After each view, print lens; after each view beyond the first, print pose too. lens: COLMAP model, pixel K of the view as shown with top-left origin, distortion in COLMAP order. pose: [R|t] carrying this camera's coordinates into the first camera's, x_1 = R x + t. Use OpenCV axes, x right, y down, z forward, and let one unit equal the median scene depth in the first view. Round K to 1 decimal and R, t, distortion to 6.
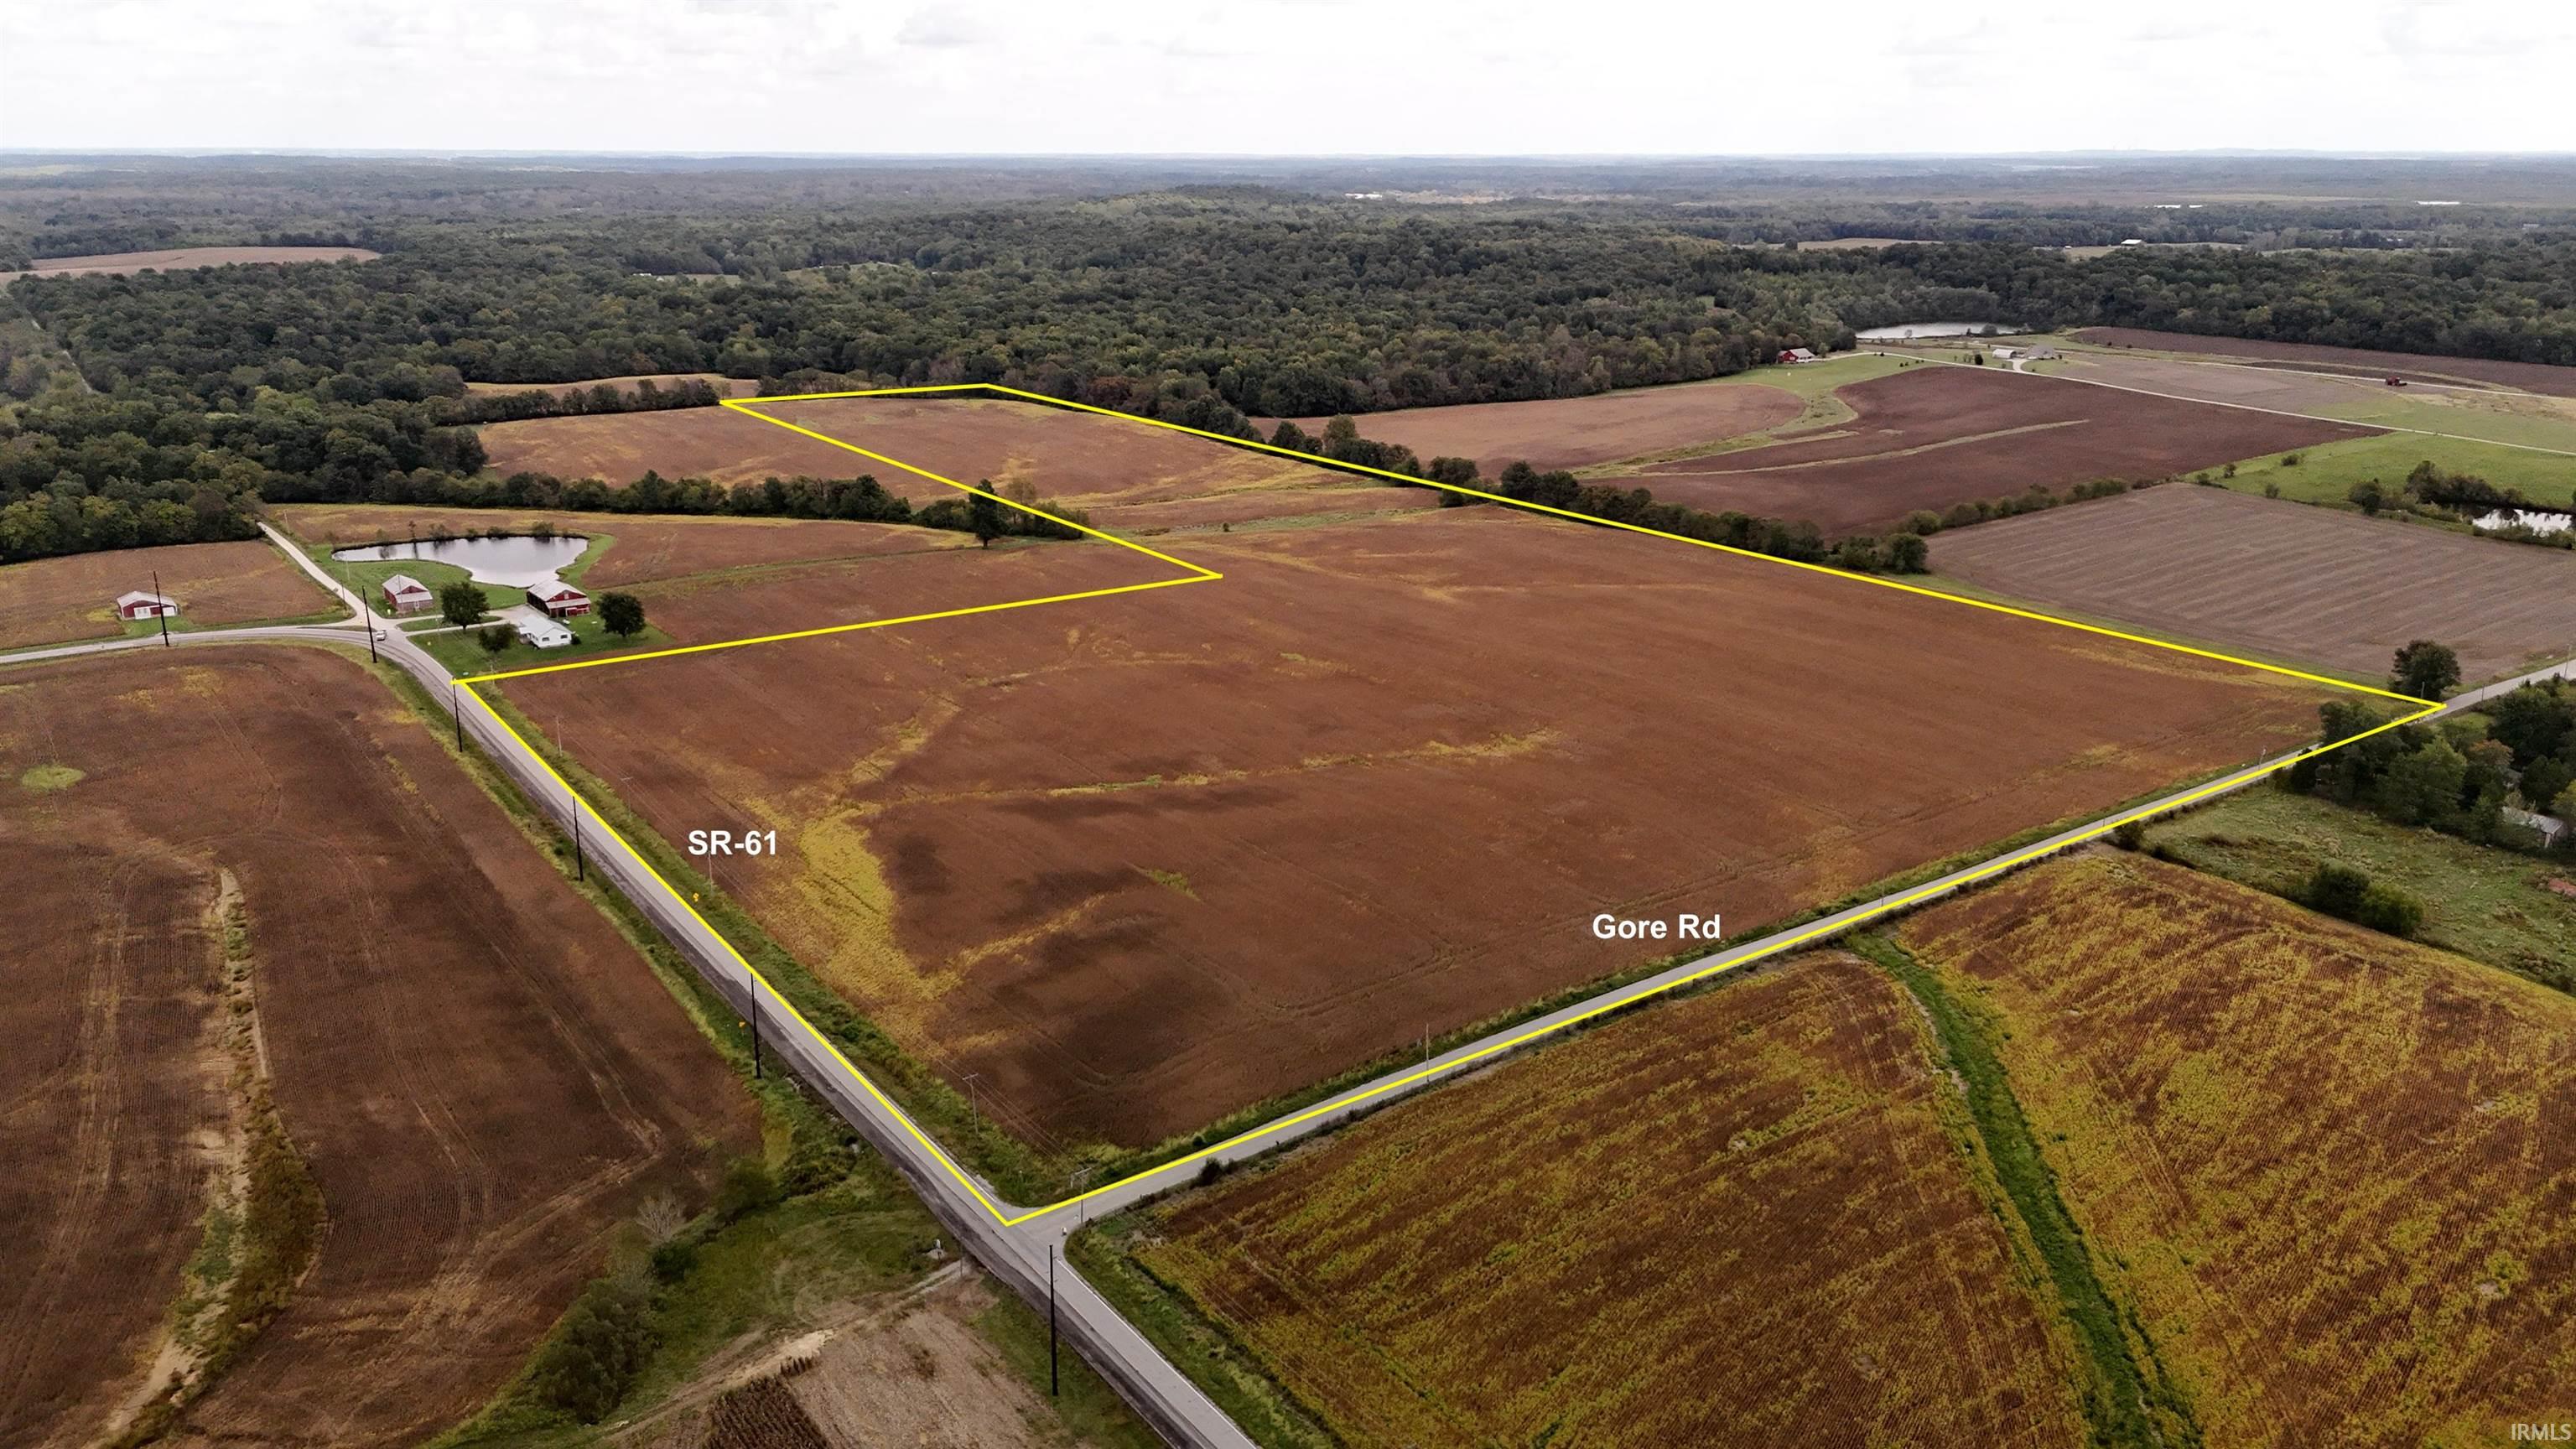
lens RADIAL K [[1885.4, 0, 1282.9], [0, 1885.4, 715.4], [0, 0, 1]] dist [0.065548, -0.062744]
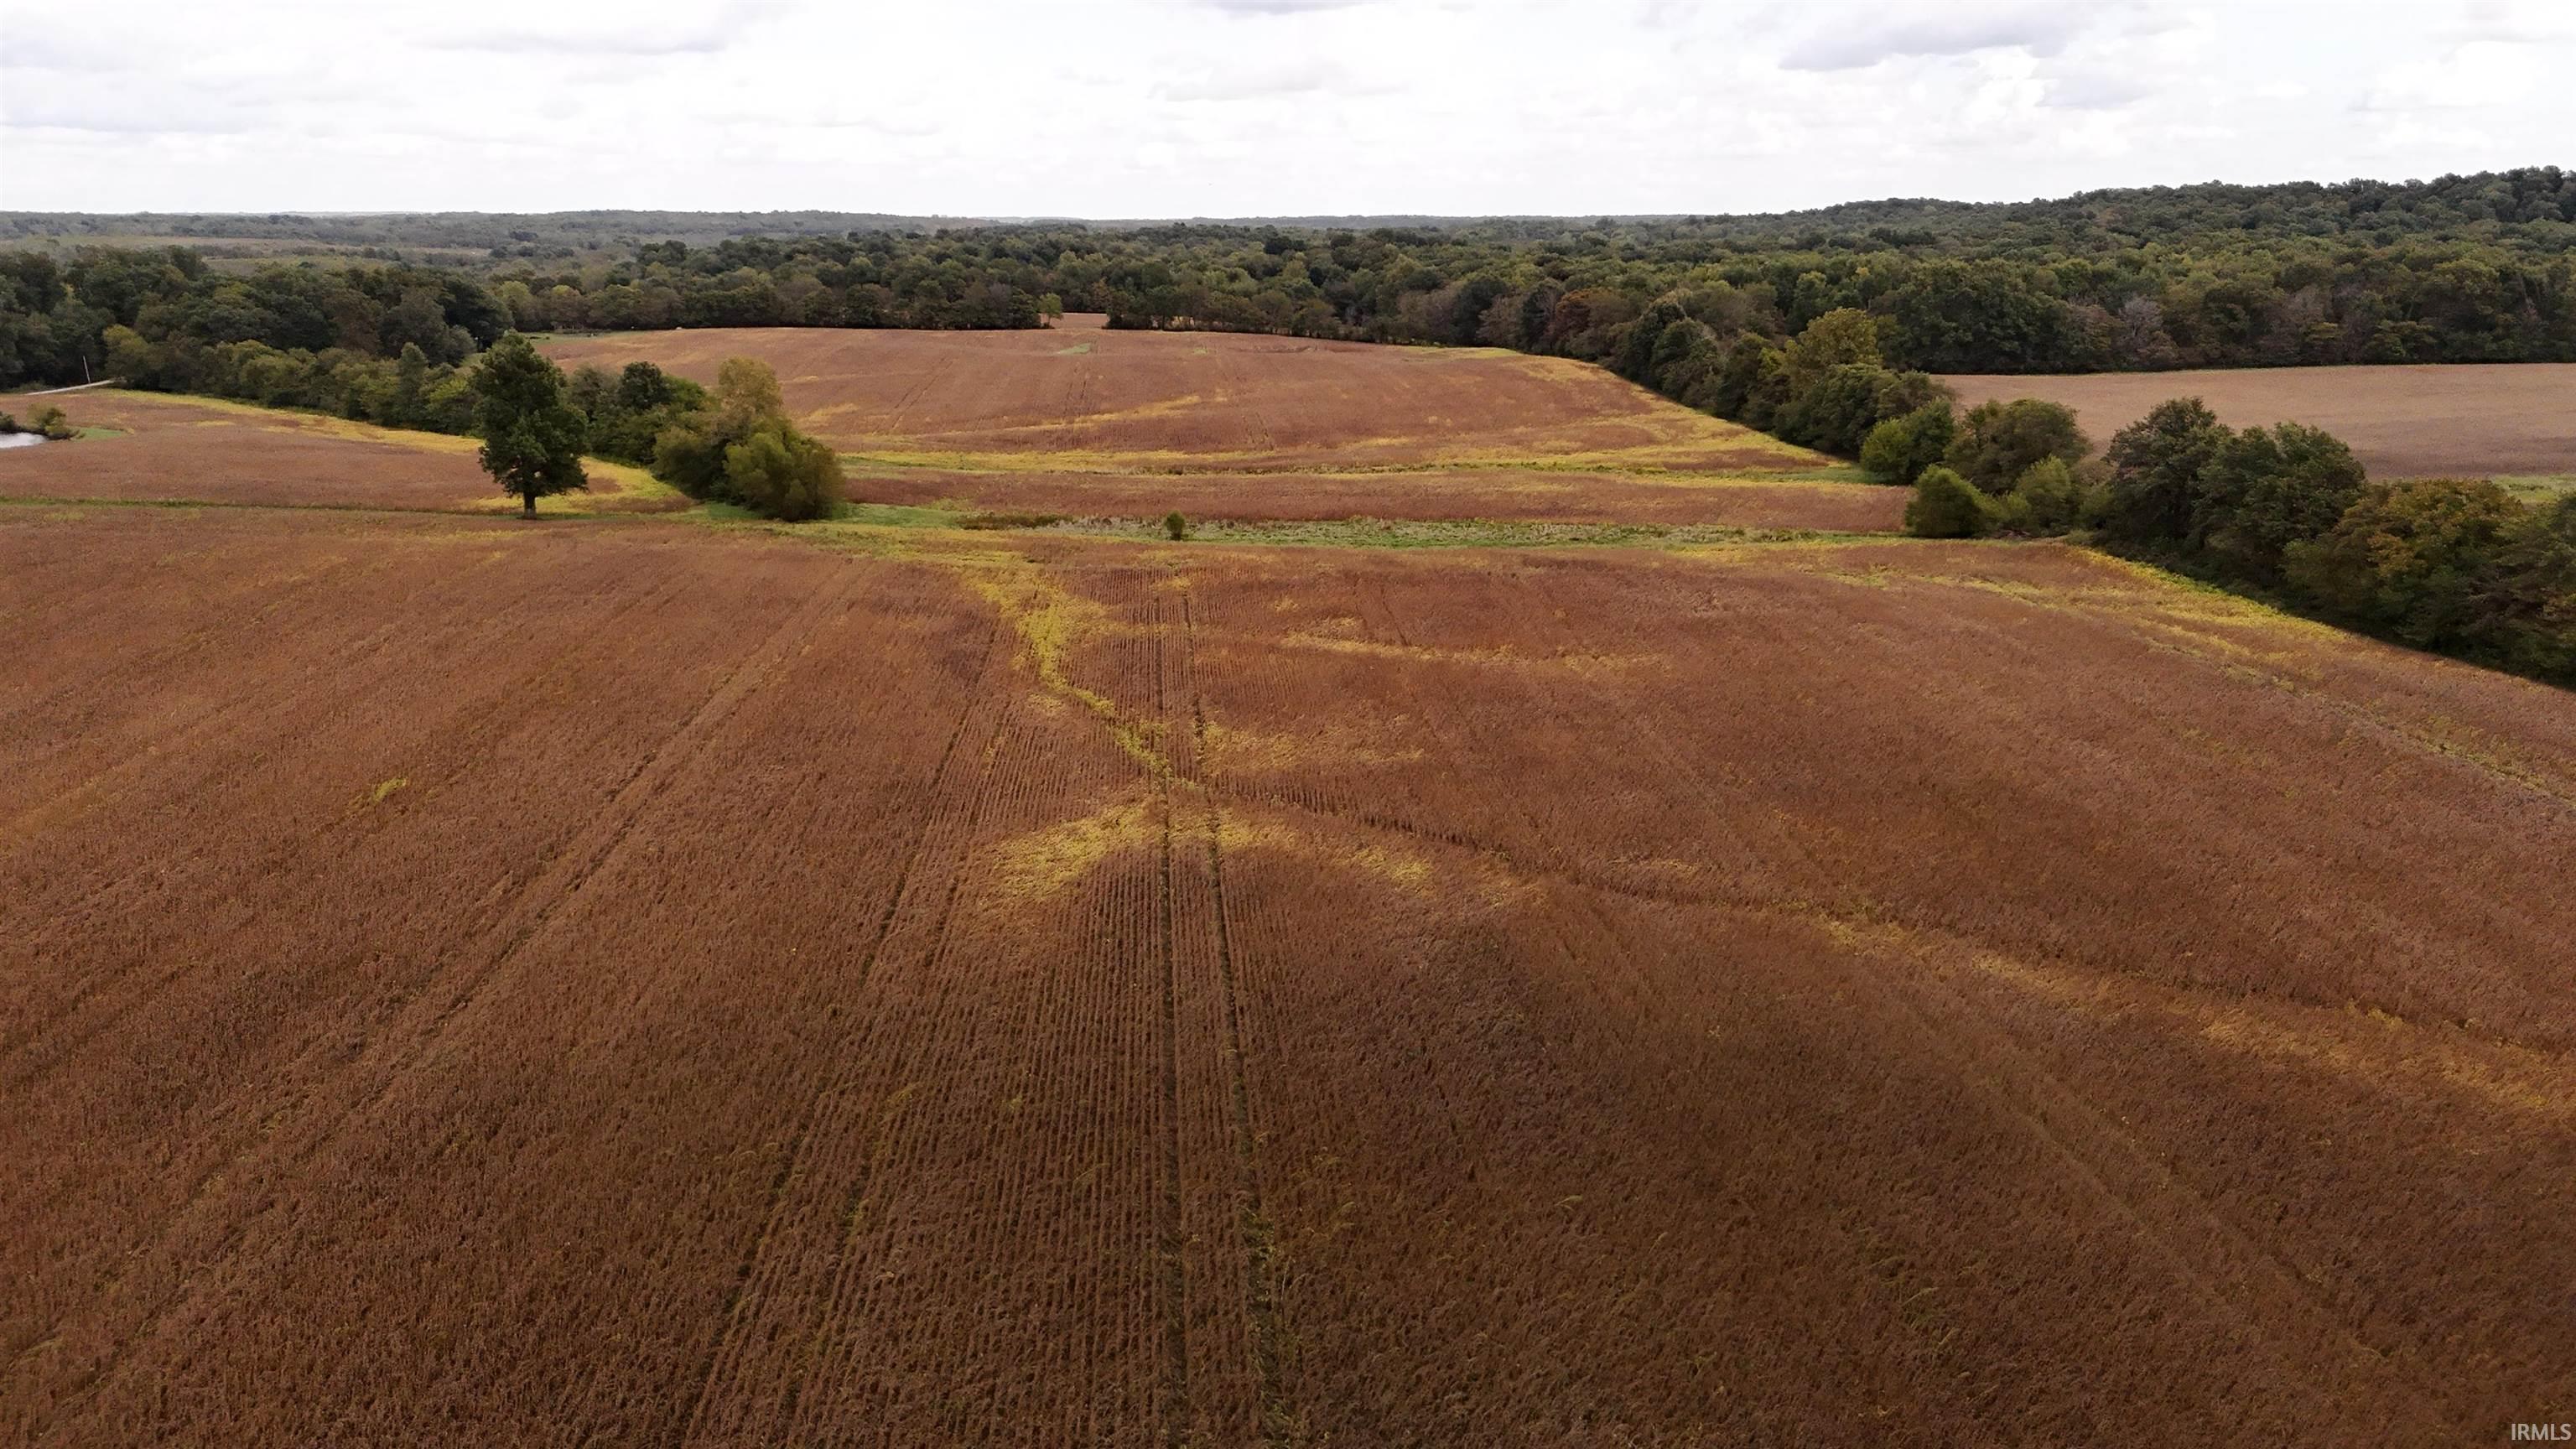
lens RADIAL K [[1885.4, 0, 1286.2], [0, 1885.4, 737.1], [0, 0, 1]] dist [0.065548, -0.062744]
pose [[0.855528, 0.137181, -0.499253, 0.296863], [-0.149394, 0.988654, 0.015650, -0.122789], [0.495735, 0.061197, 0.866315, 1.244918]]
